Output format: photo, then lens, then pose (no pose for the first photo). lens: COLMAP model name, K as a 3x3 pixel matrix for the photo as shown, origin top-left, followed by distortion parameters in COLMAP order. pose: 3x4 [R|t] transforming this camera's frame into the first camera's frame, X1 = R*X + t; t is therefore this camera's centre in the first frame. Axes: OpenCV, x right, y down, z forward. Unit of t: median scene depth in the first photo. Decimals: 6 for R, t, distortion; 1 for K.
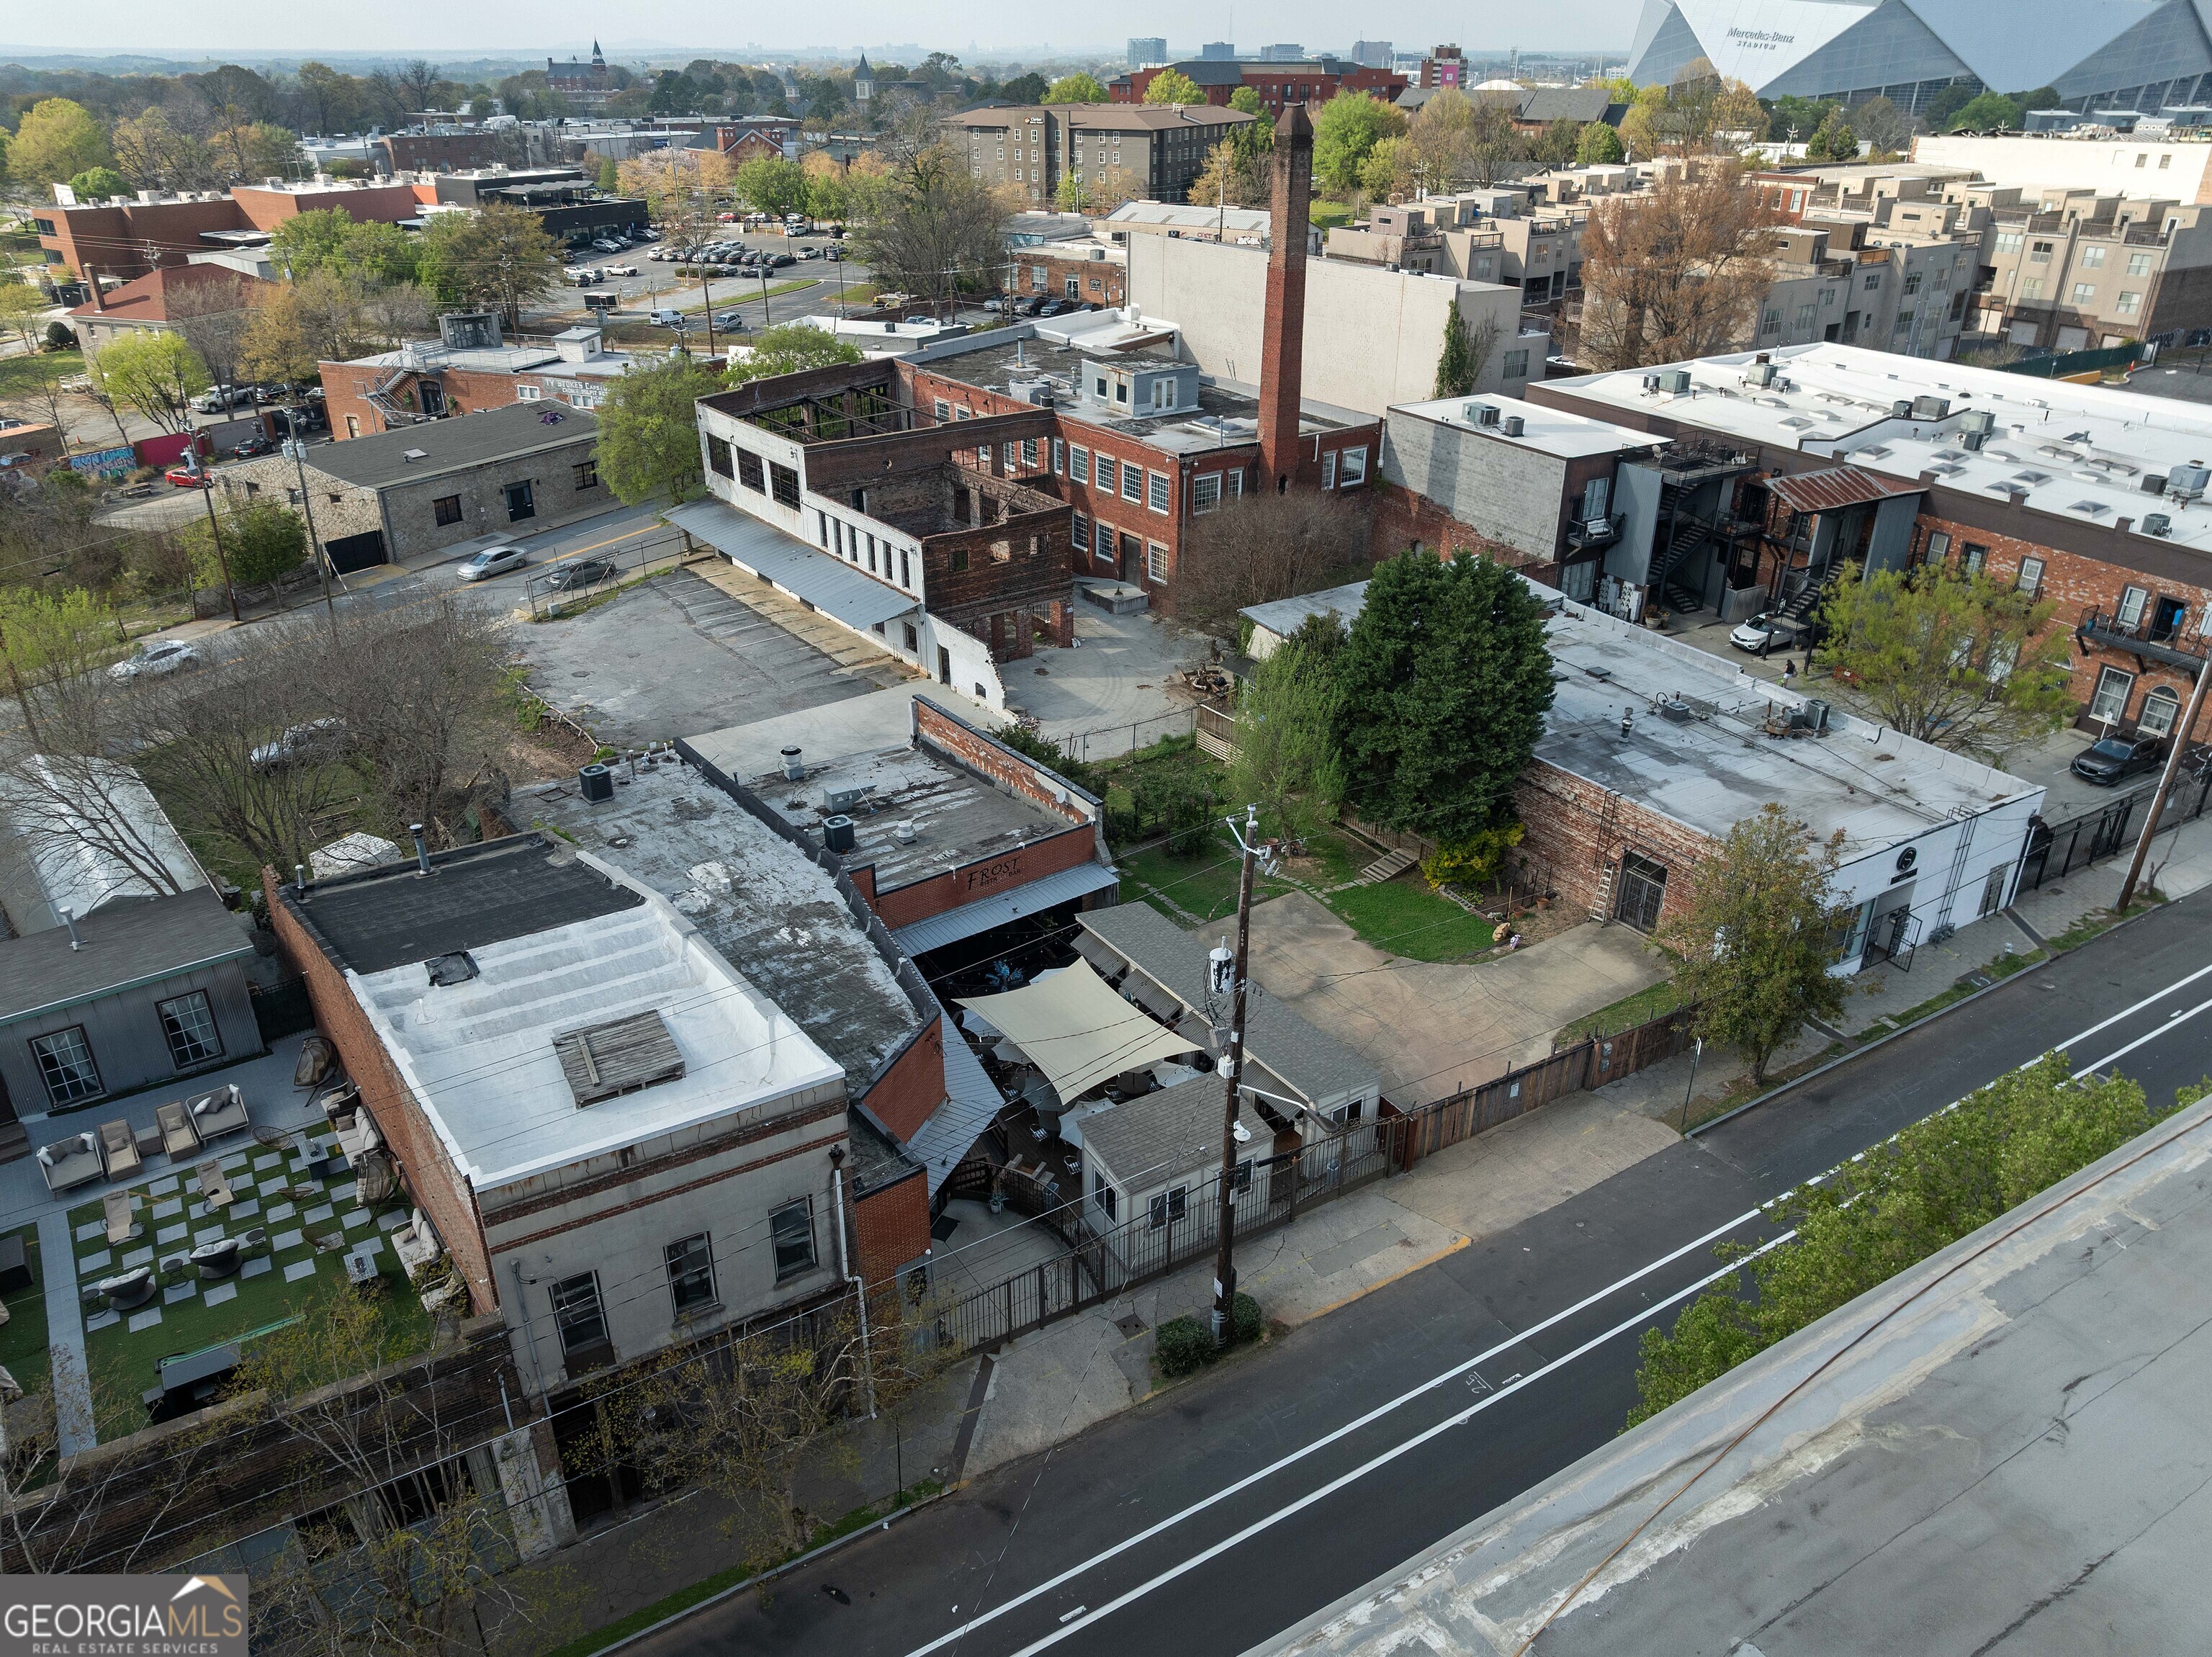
lens RADIAL K [[1539.8, 0, 1106.0], [0, 1539.8, 828.5], [0, 0, 1]] dist [-0.015347, 0.008691]
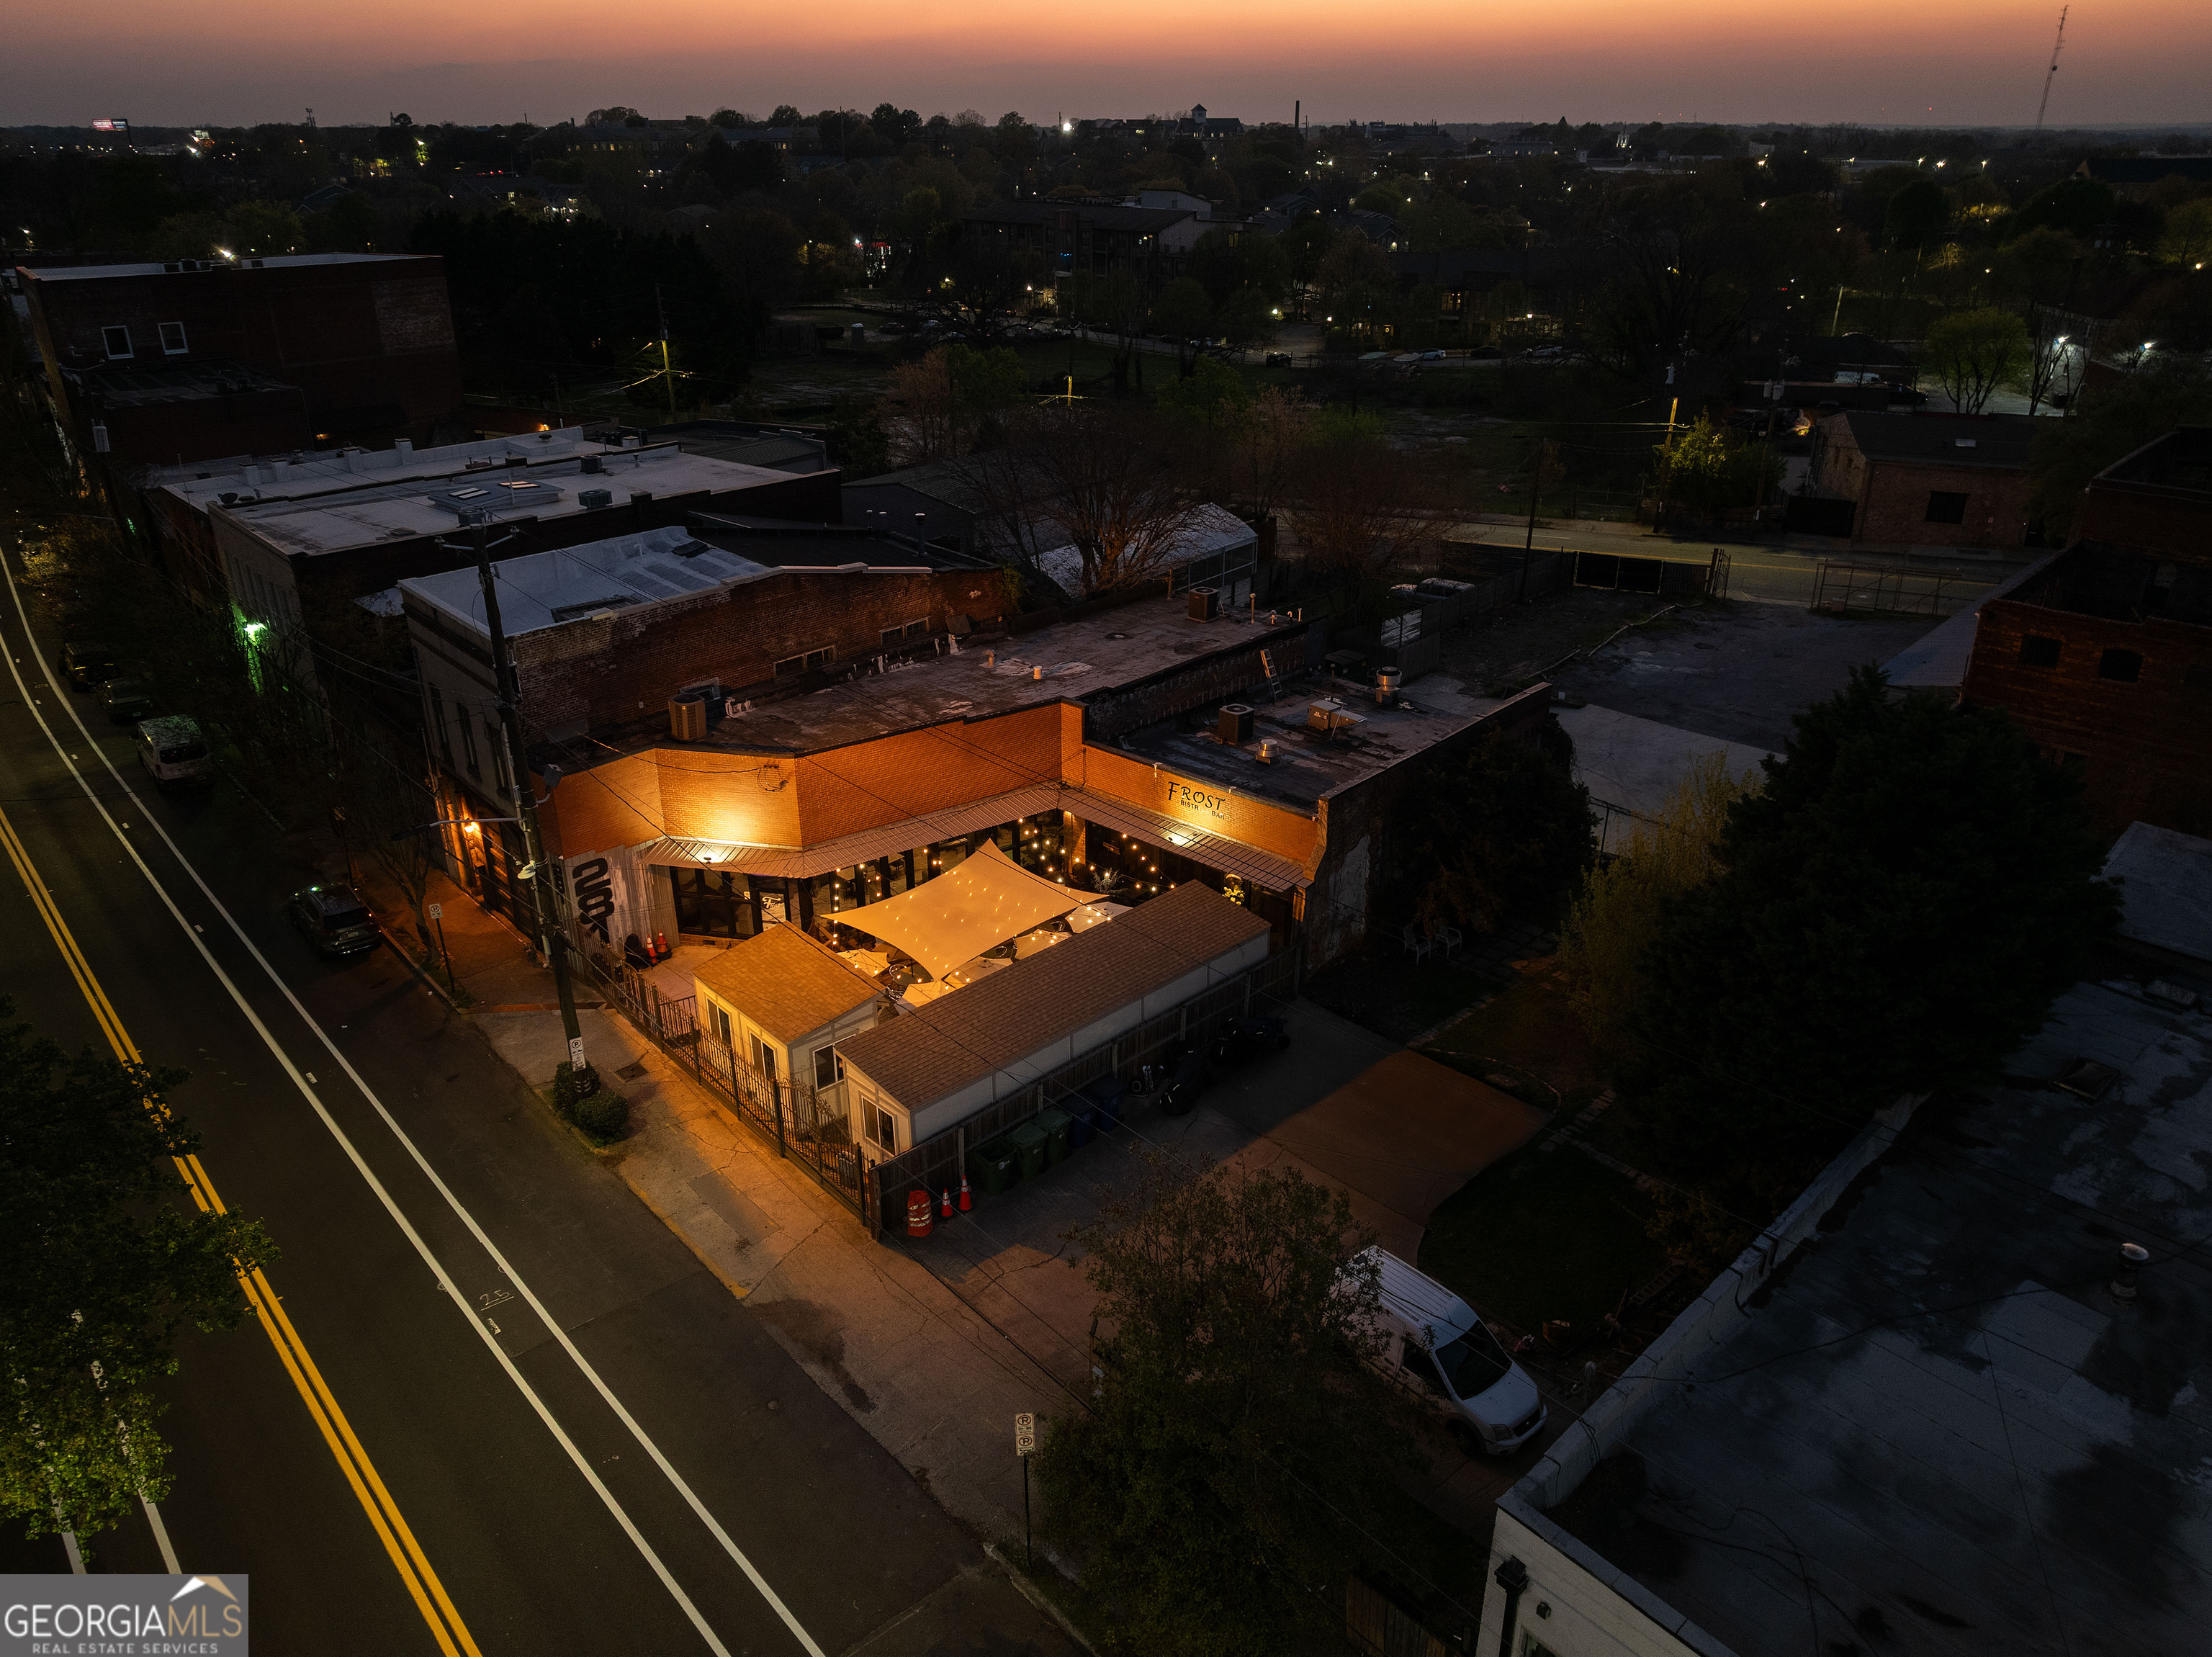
lens RADIAL K [[1539.8, 0, 1106.0], [0, 1539.8, 828.5], [0, 0, 1]] dist [-0.015347, 0.008691]
pose [[0.191441, 0.405989, -0.893601, 0.445615], [-0.442285, 0.848449, 0.290721, -0.118723], [0.876204, 0.339570, 0.341991, 0.426476]]
